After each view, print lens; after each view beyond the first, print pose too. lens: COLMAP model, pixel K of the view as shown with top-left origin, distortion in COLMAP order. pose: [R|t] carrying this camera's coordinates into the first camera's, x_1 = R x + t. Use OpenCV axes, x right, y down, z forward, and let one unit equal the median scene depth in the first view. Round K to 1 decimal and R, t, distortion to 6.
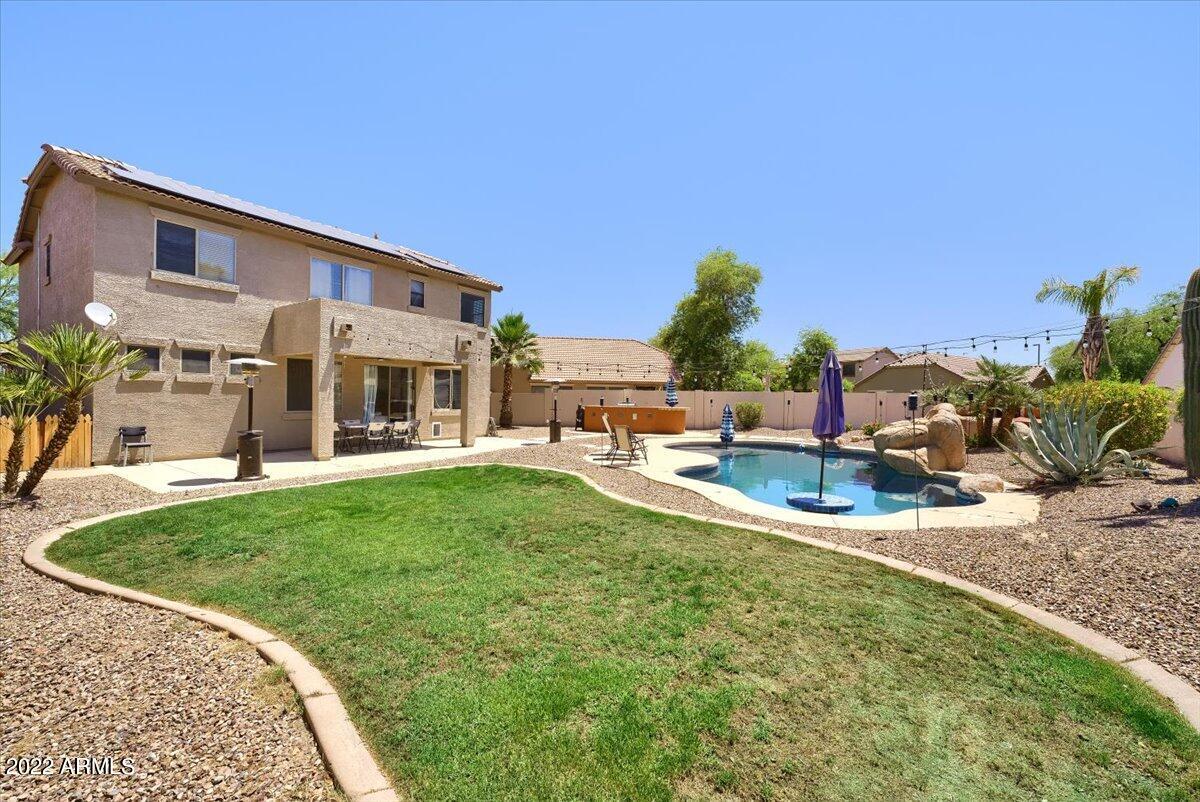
lens RADIAL K [[472.3, 0, 599.0], [0, 472.3, 401.1], [0, 0, 1]] dist [-0.000412, 0.000220]
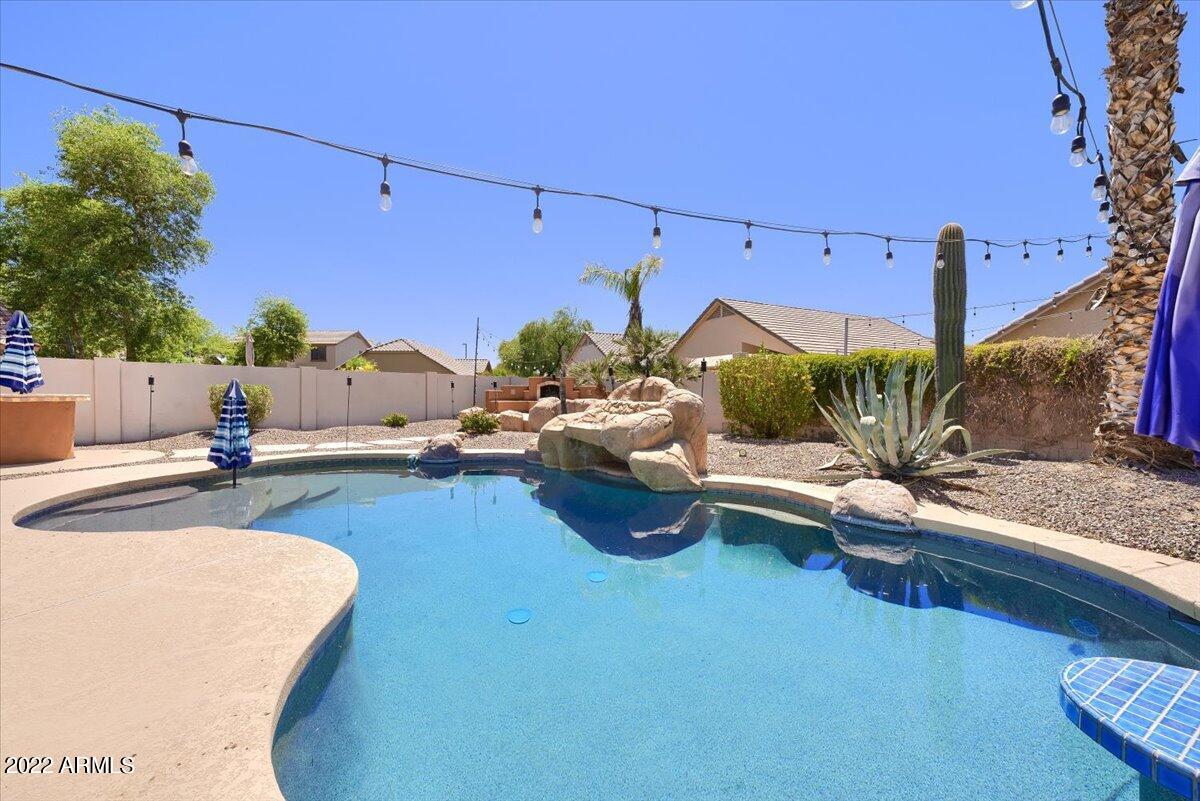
lens RADIAL K [[472.3, 0, 597.1], [0, 472.3, 397.6], [0, 0, 1]] dist [-0.000412, 0.000220]
pose [[0.472422, -0.014887, 0.881247, 0.042996], [0.005799, 0.999888, 0.013783, 0.016367], [-0.881353, -0.001401, 0.472456, 0.494052]]
